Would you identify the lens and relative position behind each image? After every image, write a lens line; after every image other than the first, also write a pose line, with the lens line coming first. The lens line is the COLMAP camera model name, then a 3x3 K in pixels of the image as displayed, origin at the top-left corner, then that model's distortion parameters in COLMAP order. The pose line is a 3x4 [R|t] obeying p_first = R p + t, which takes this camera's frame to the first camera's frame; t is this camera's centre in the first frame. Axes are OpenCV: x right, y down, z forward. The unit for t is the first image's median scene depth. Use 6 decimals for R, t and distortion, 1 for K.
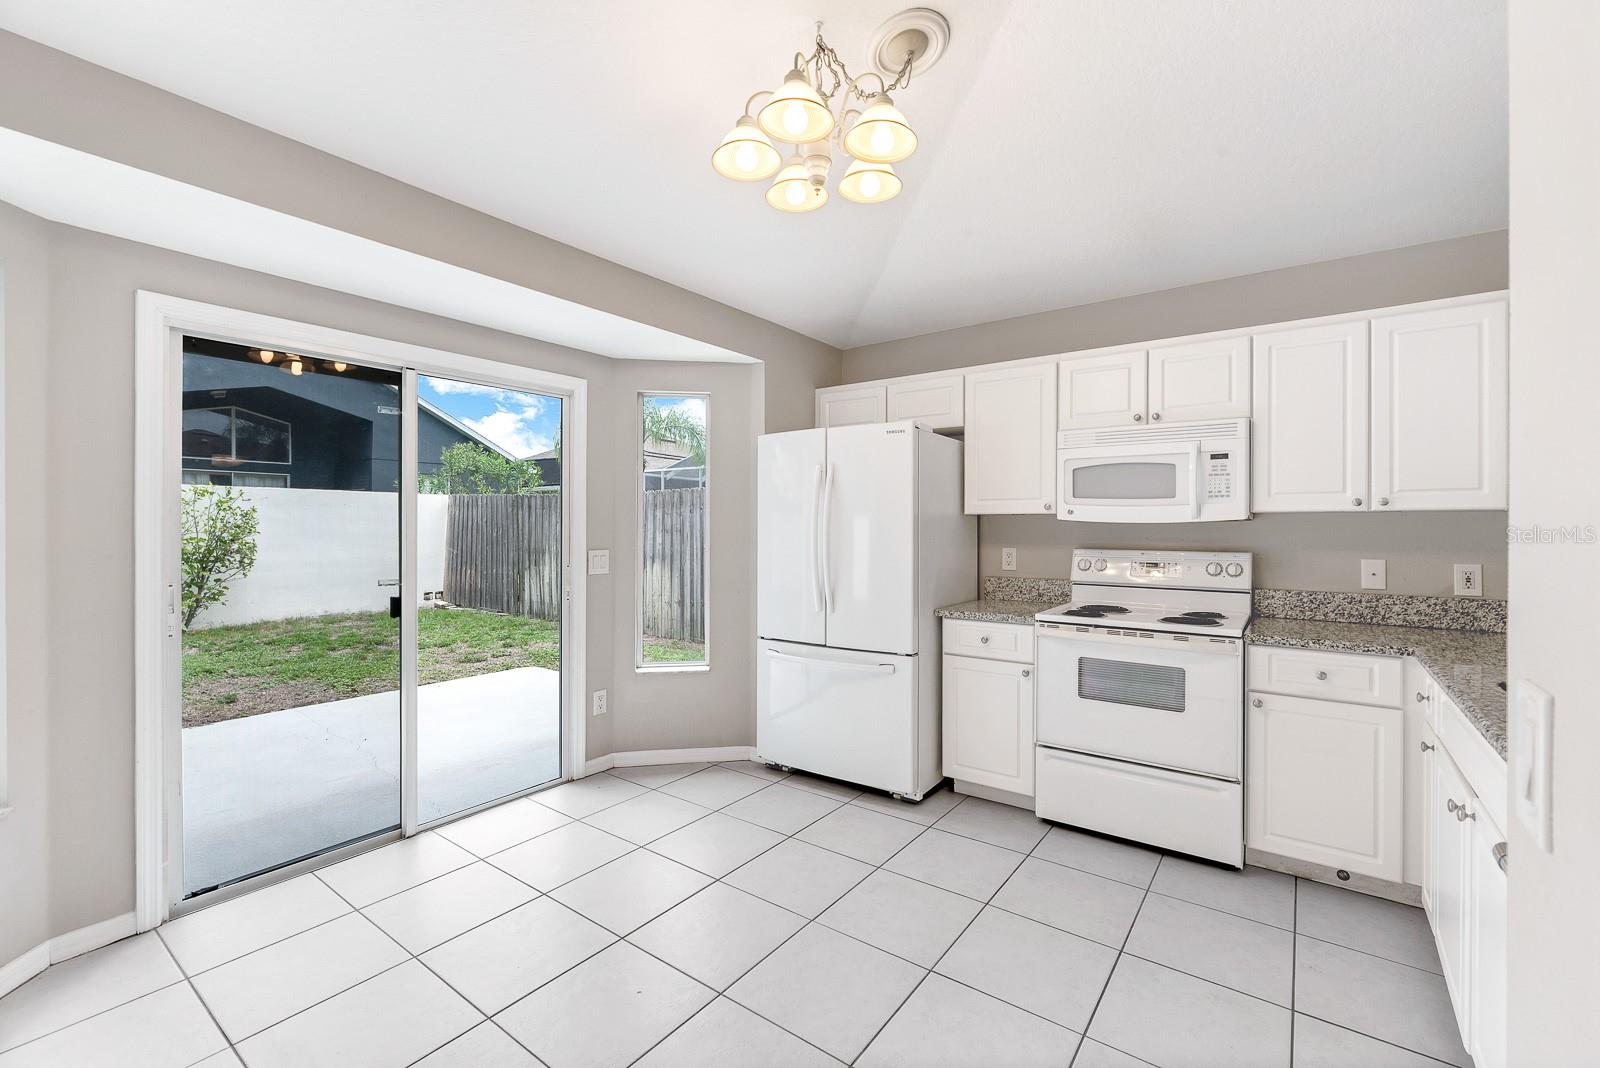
lens RADIAL K [[658.1, 0, 800.3], [0, 658.1, 524.1], [0, 0, 1]] dist [-0.001521, 0.000196]
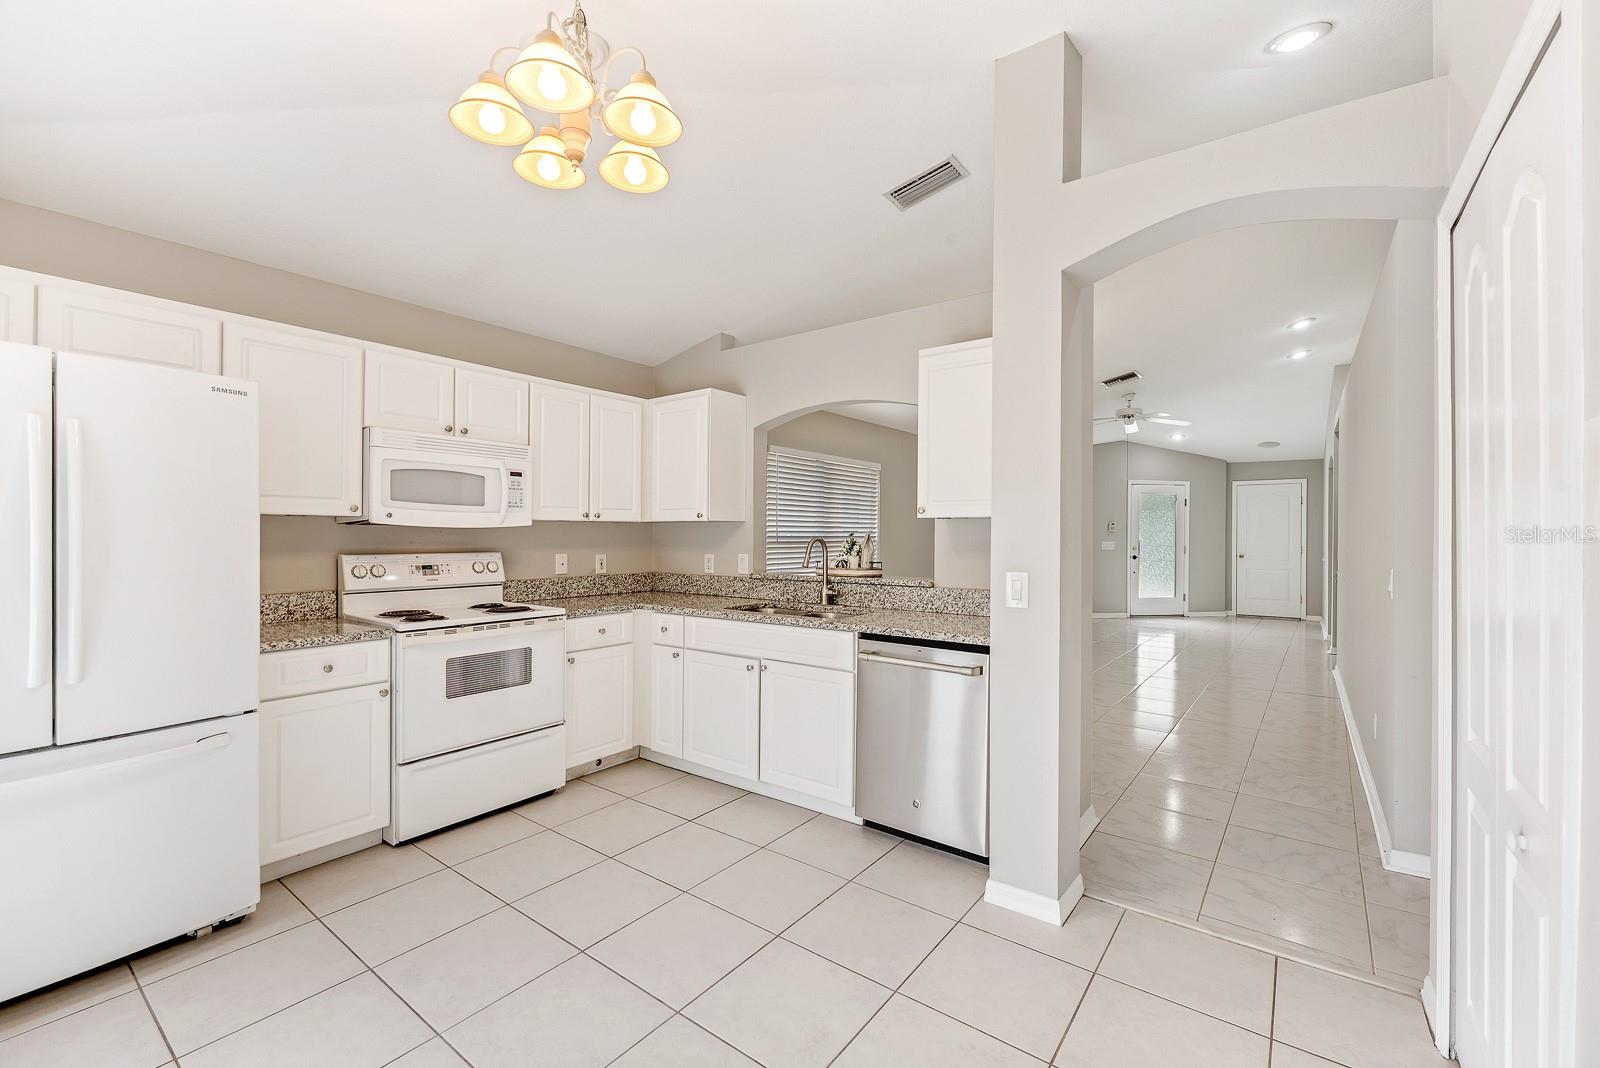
lens RADIAL K [[658.1, 0, 812.1], [0, 658.1, 536.3], [0, 0, 1]] dist [-0.001521, 0.000196]
pose [[0.015366, -0.005838, 0.999865, -0.576207], [-0.007874, 0.999951, 0.005960, 0.001661], [-0.999851, -0.007965, 0.015319, 0.419154]]
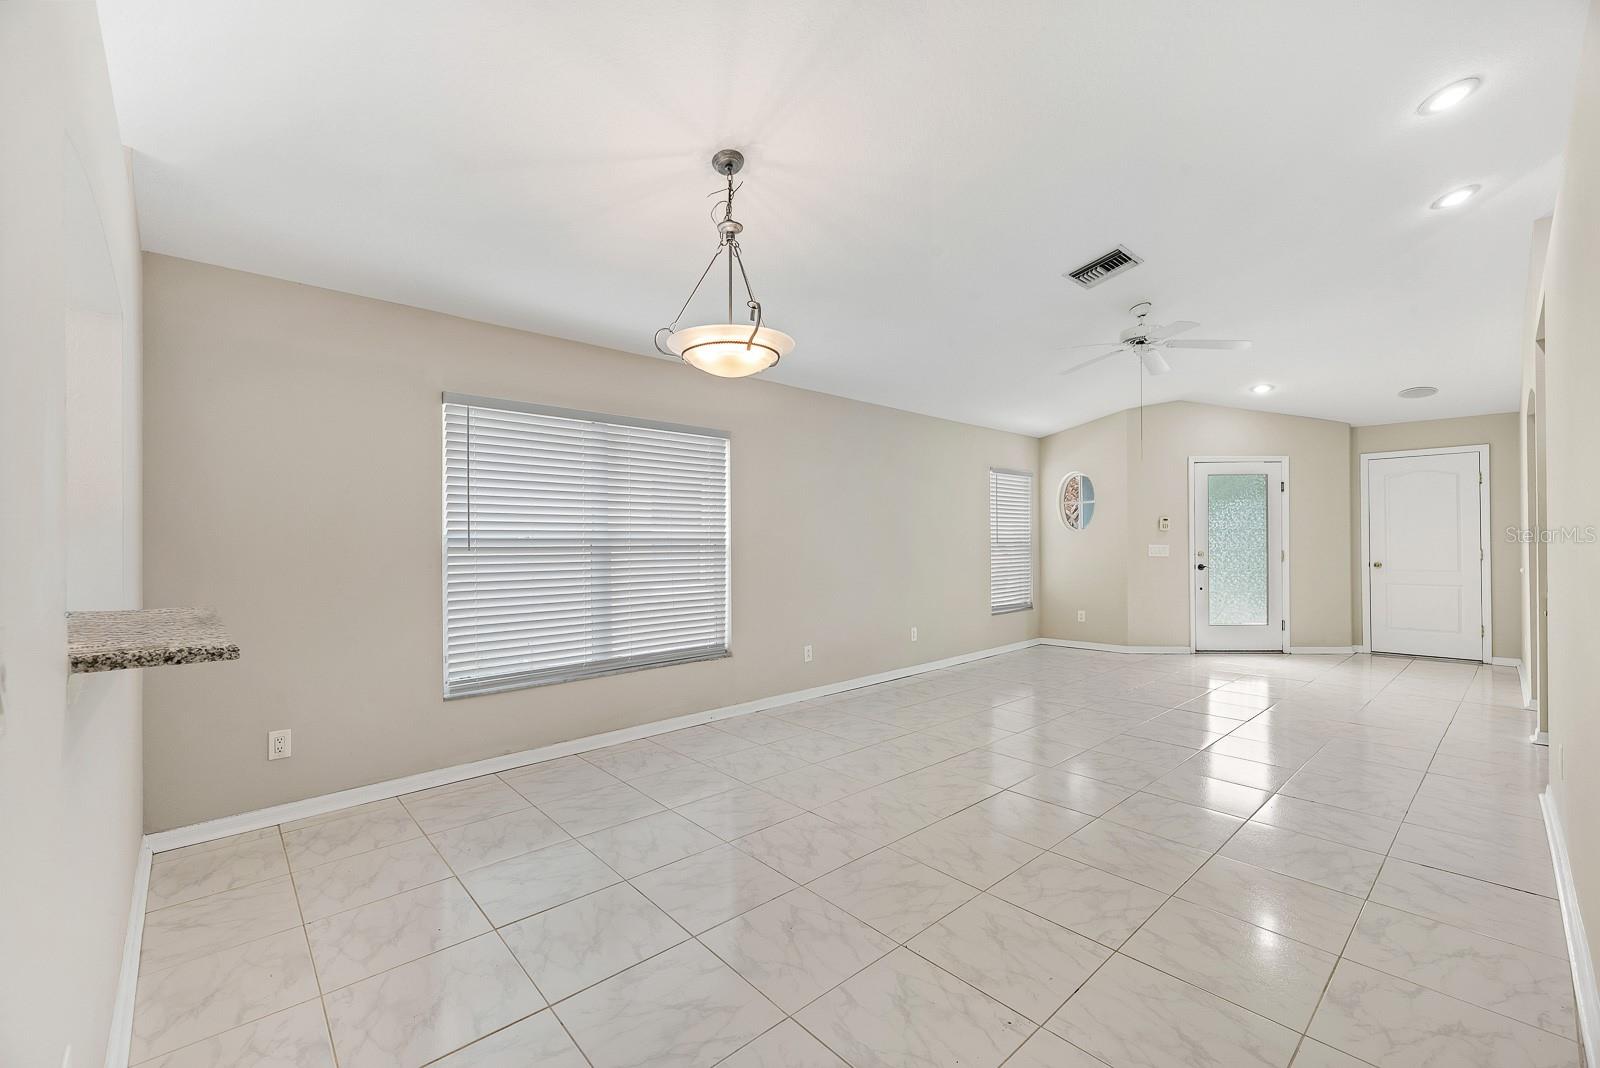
lens RADIAL K [[658.1, 0, 788.1], [0, 658.1, 537.5], [0, 0, 1]] dist [-0.001521, 0.000196]
pose [[0.198363, 0.001606, 0.980127, -0.317795], [0.002560, 0.999994, -0.002157, 0.005093], [-0.980125, 0.002937, 0.198357, 0.217899]]
